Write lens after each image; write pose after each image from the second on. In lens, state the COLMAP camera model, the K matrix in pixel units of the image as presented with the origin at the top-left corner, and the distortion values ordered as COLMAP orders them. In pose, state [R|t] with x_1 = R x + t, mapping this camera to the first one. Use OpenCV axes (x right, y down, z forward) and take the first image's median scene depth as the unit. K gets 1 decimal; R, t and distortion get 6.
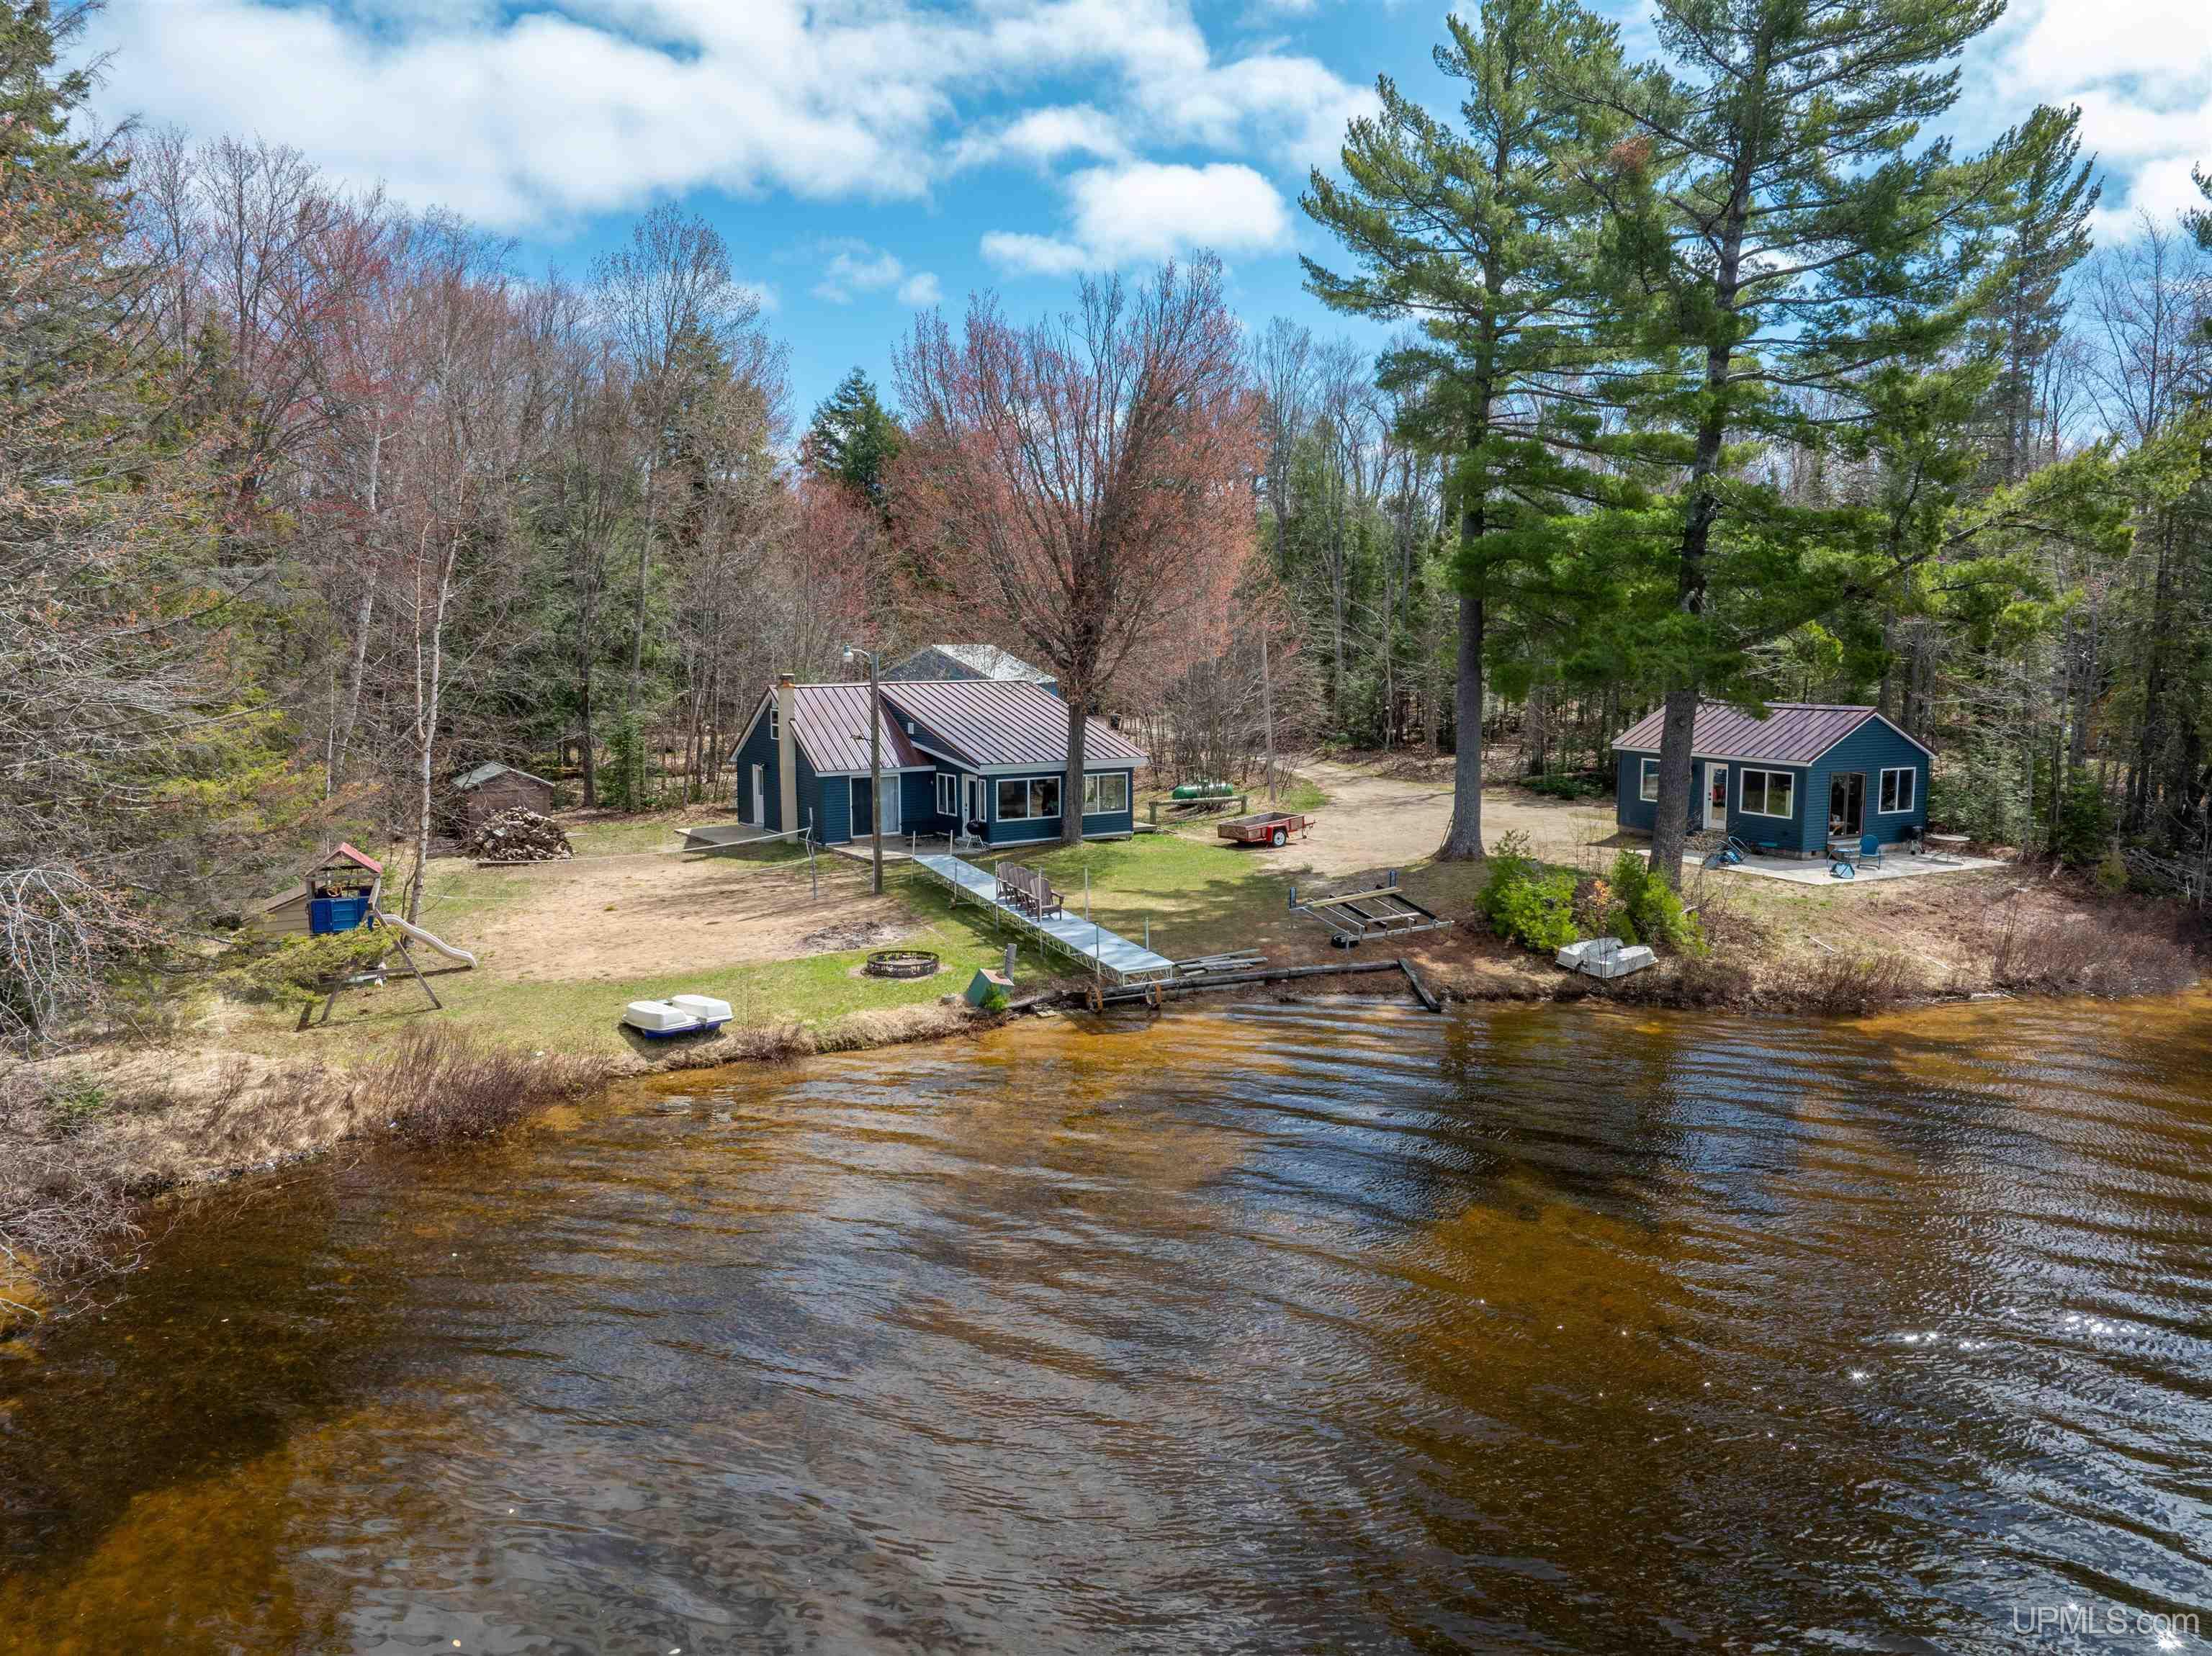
lens RADIAL K [[1554.8, 0, 1106.0], [0, 1554.8, 828.0], [0, 0, 1]] dist [-0.006526, -0.066195]
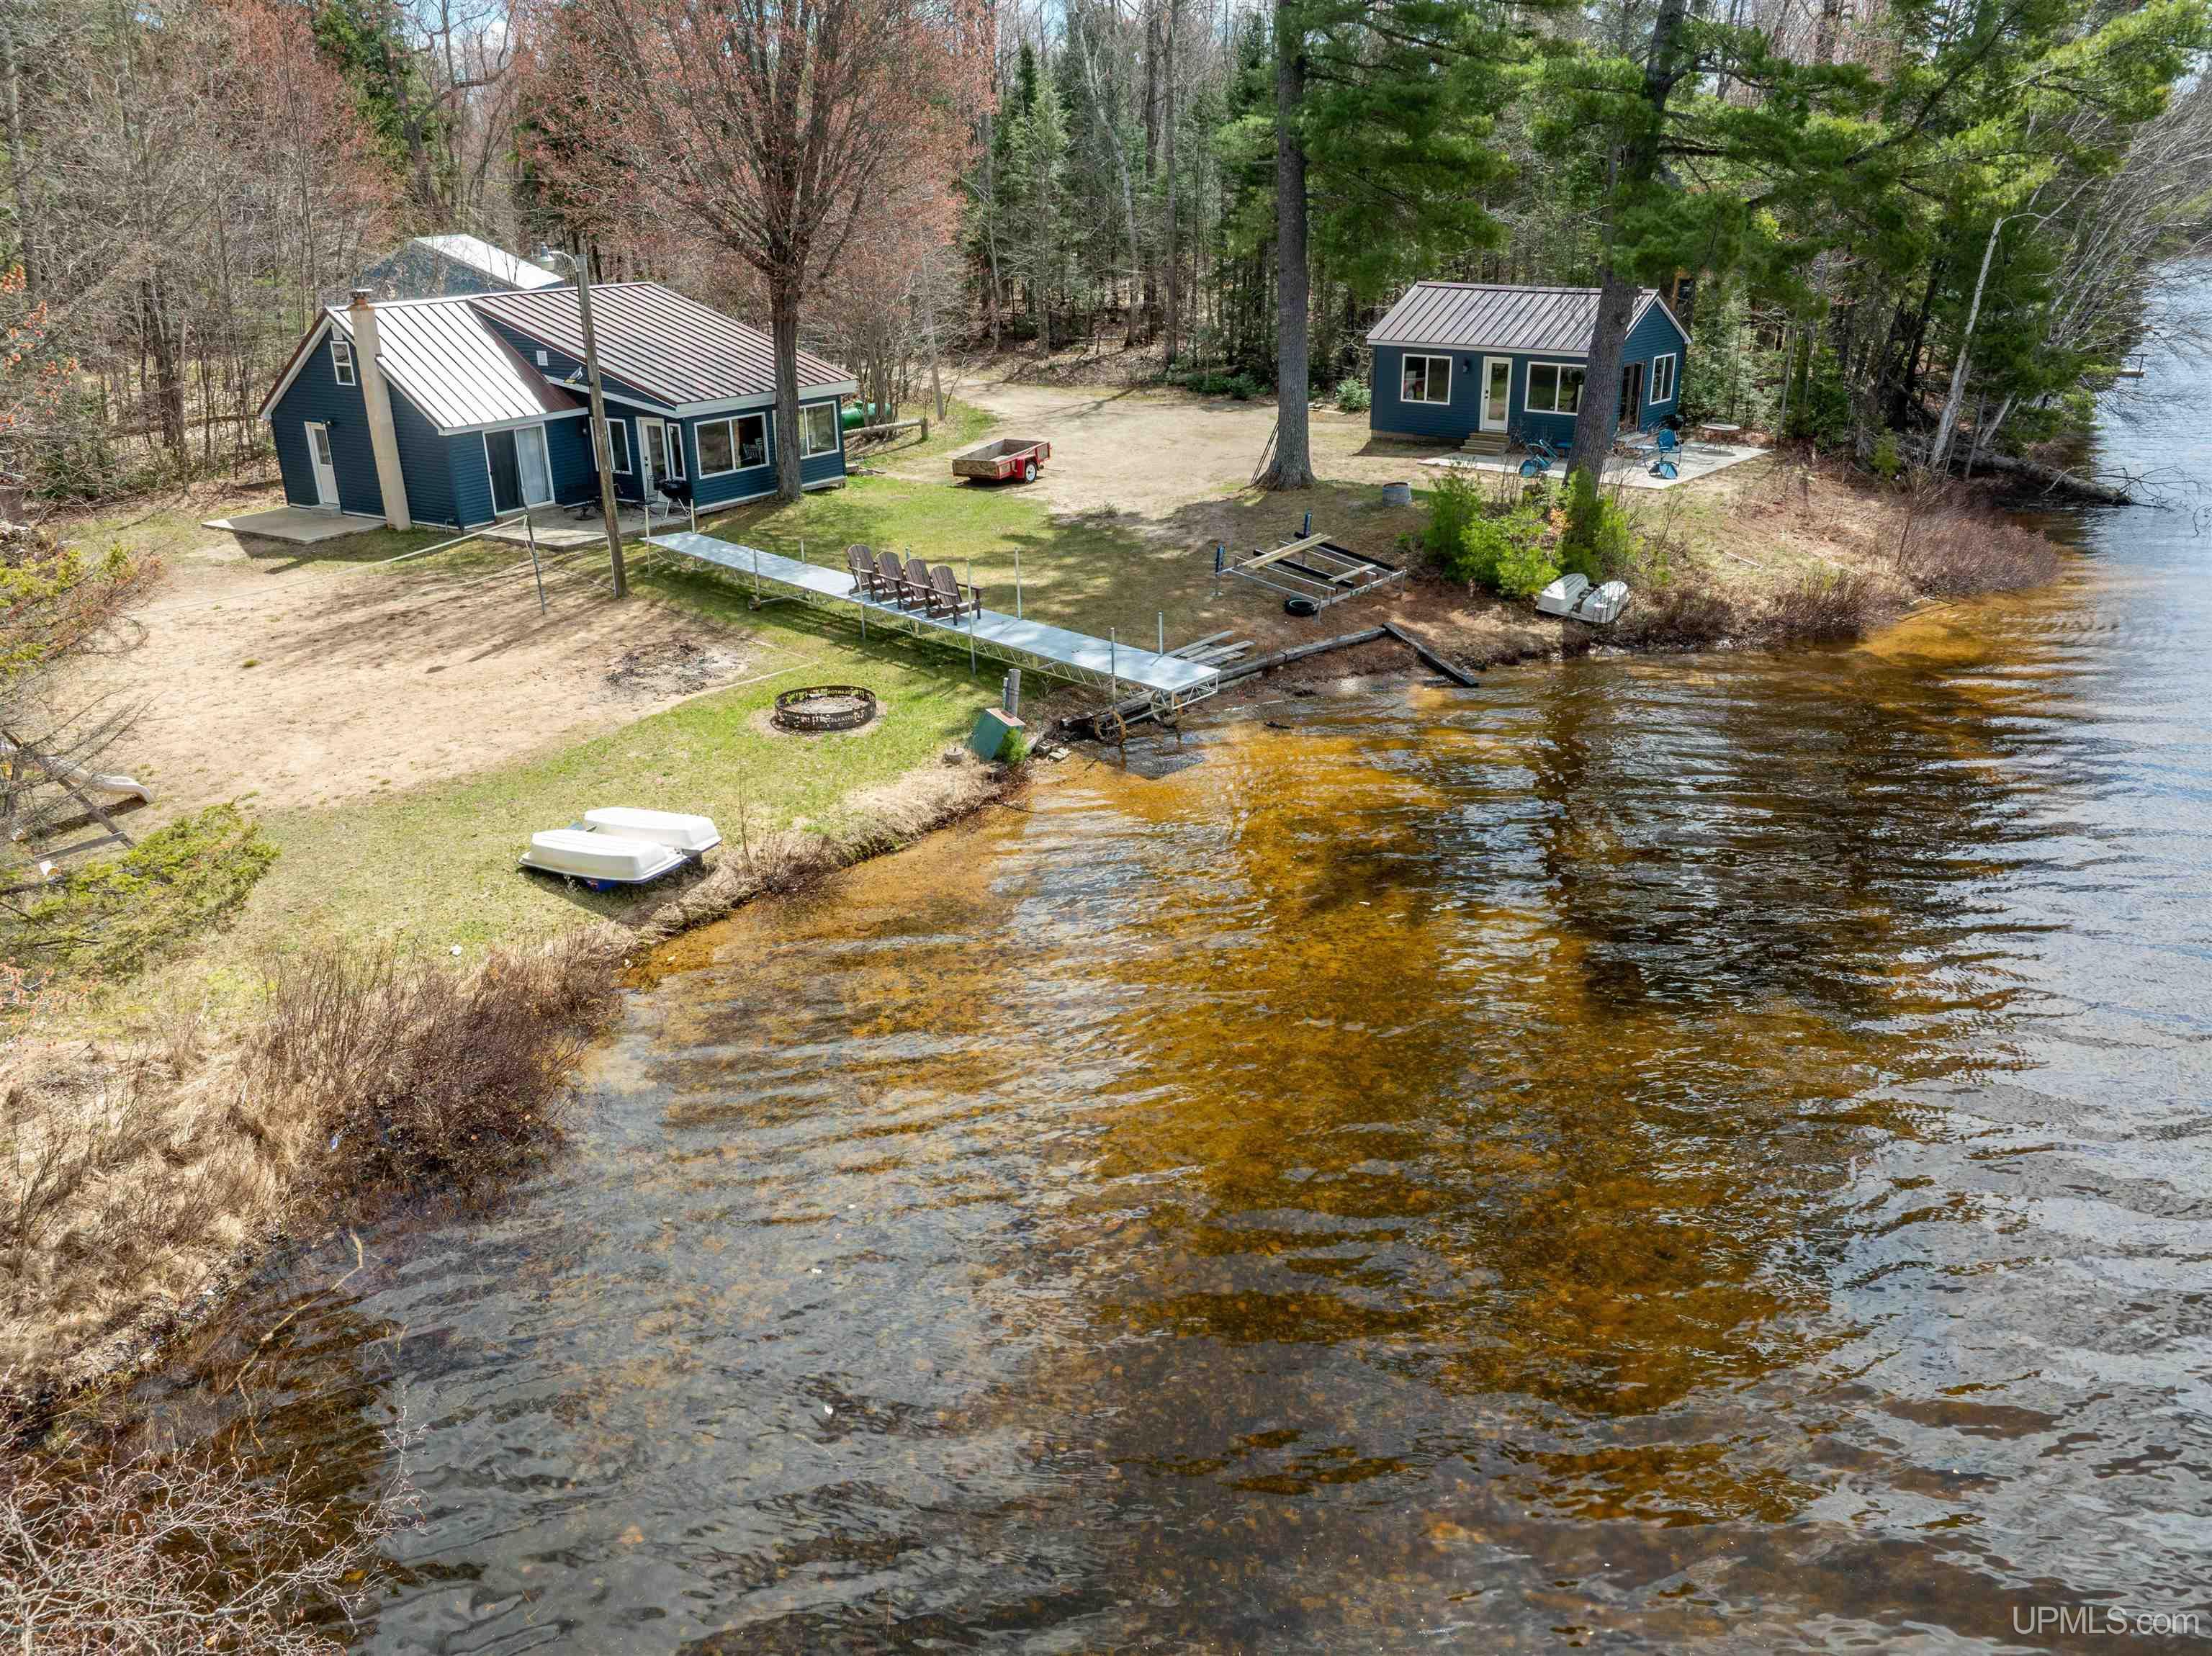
lens RADIAL K [[1554.8, 0, 1106.0], [0, 1554.8, 828.0], [0, 0, 1]] dist [-0.006526, -0.066195]
pose [[0.918759, -0.157015, 0.362254, -0.206898], [0.059678, 0.962207, 0.265700, -0.032352], [-0.390282, -0.222495, 0.893407, 0.209215]]
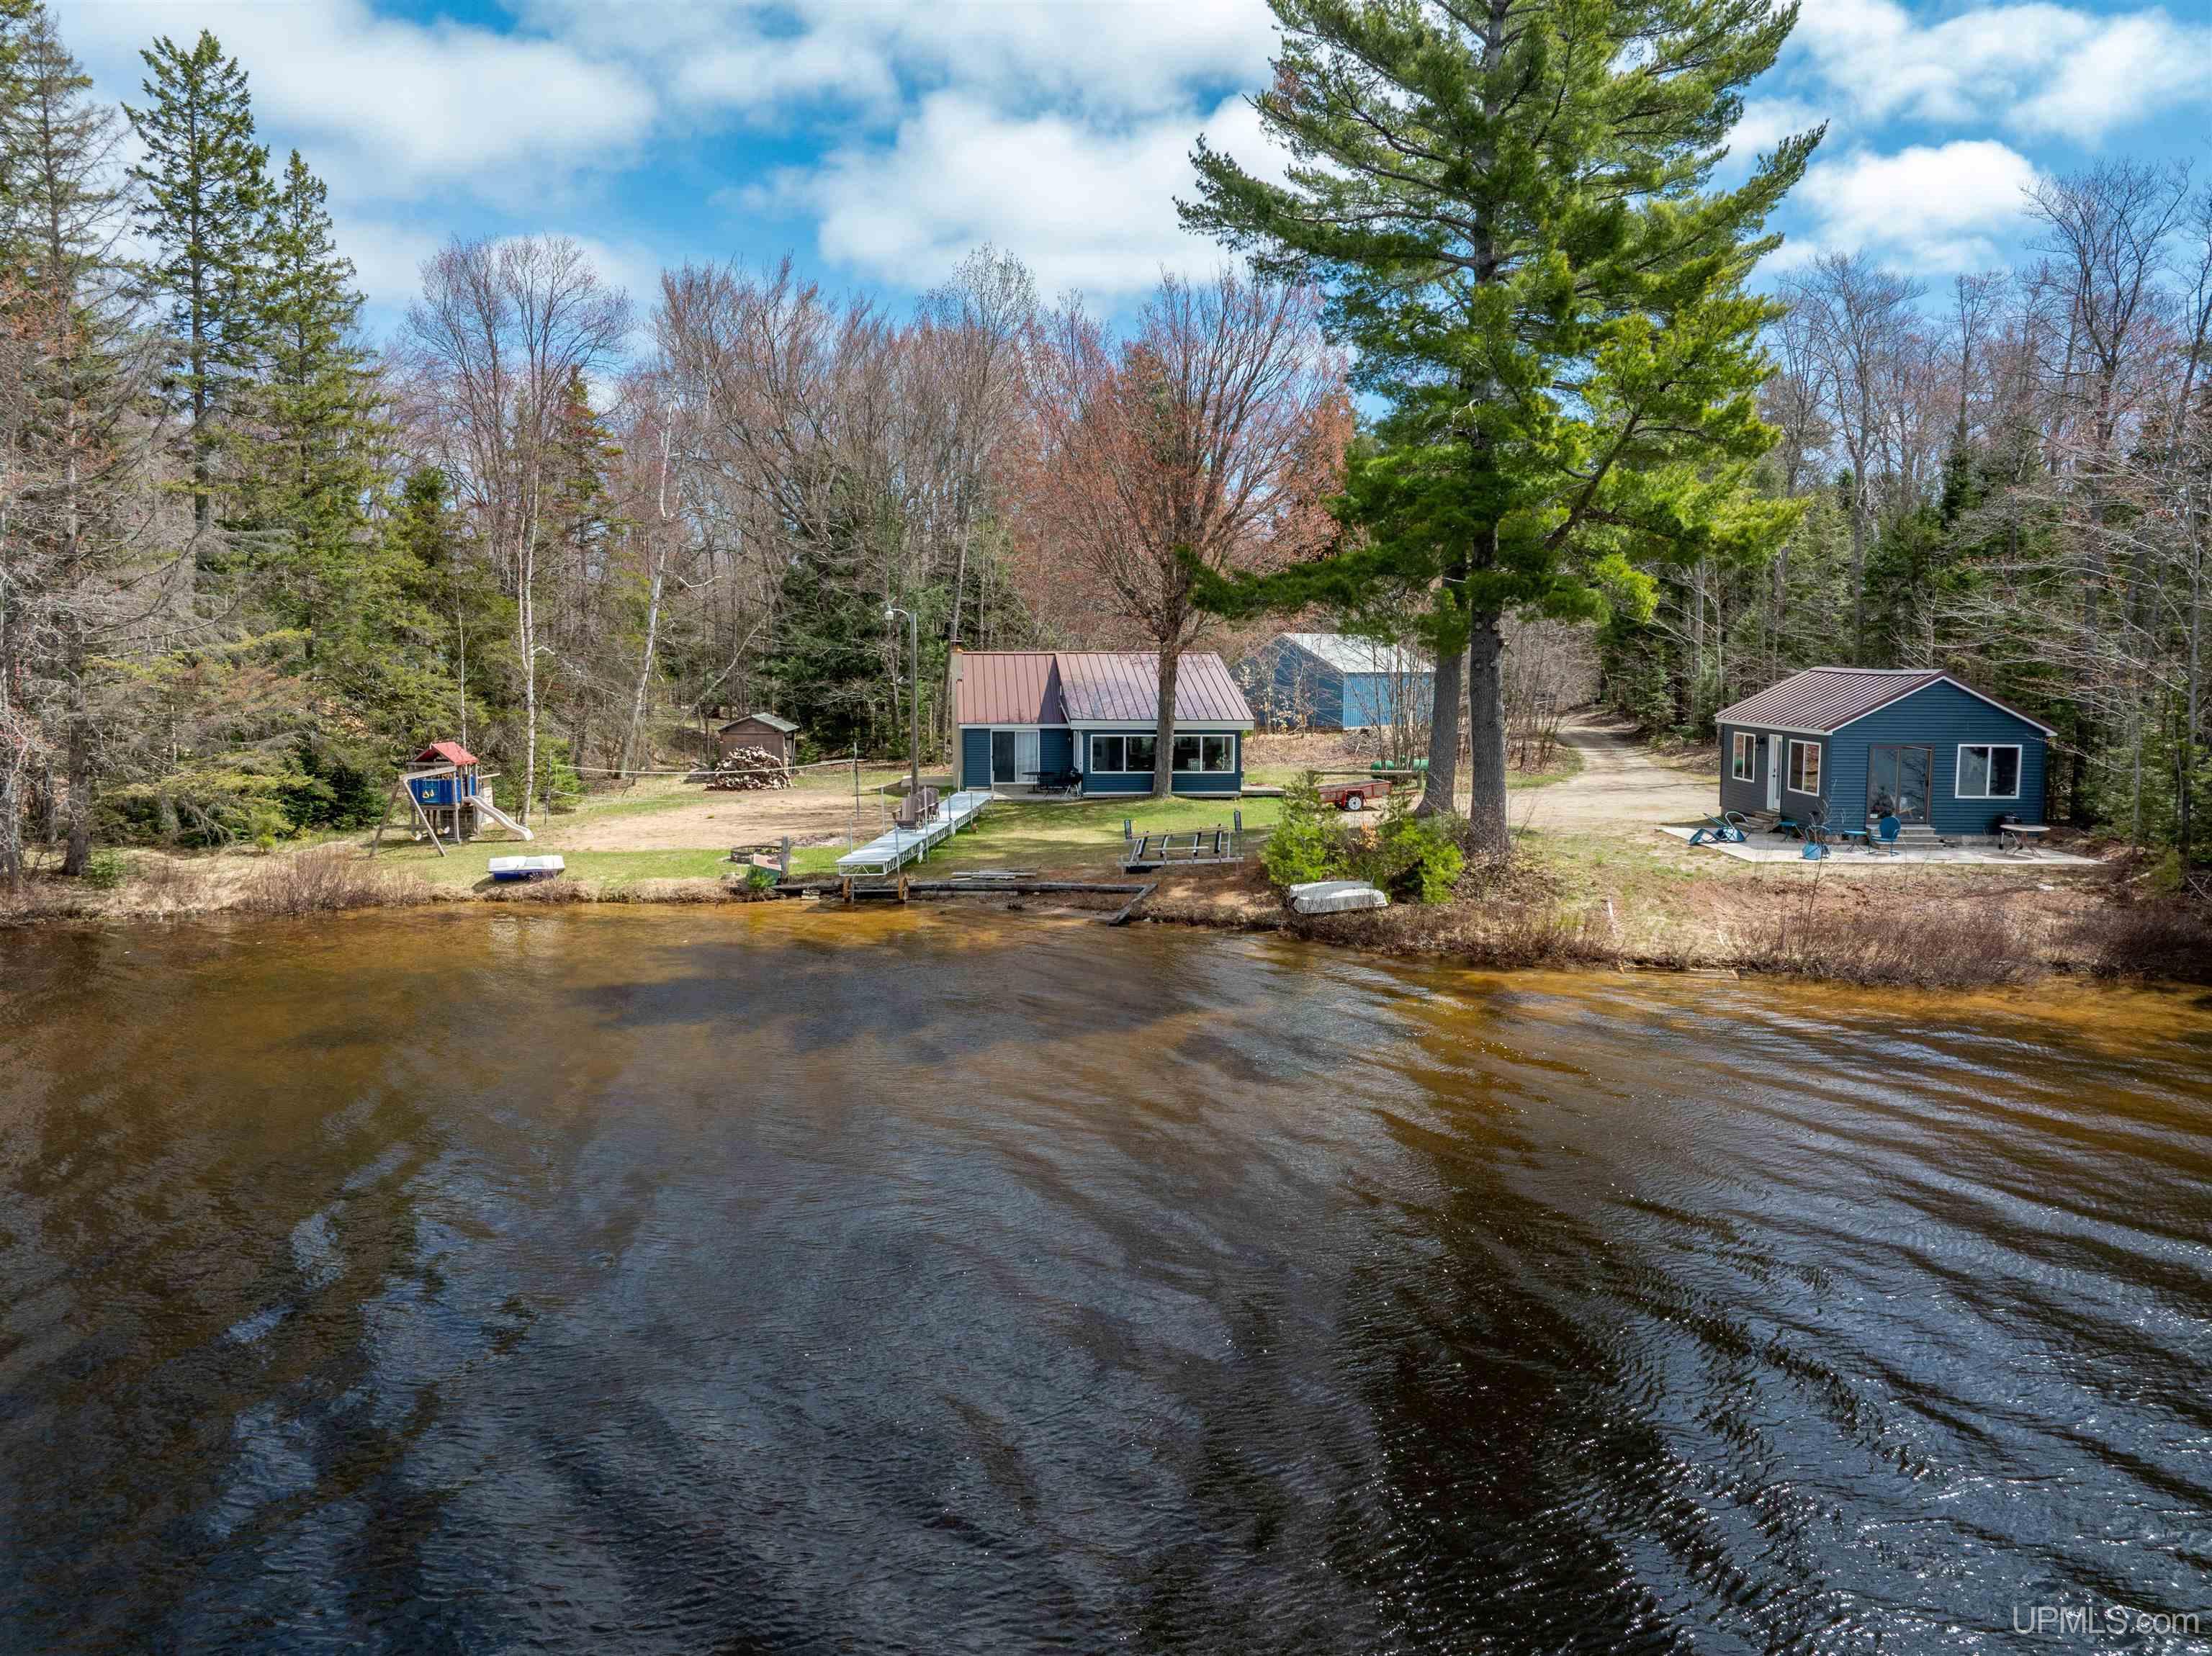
lens RADIAL K [[1535.8, 0, 1106.0], [0, 1535.8, 828.0], [0, 0, 1]] dist [-0.062863, 0.042051]
pose [[0.883226, 0.054565, -0.465762, 0.479028], [-0.062361, 0.998053, -0.001332, 0.037849], [0.464782, 0.030222, 0.884909, 0.056339]]
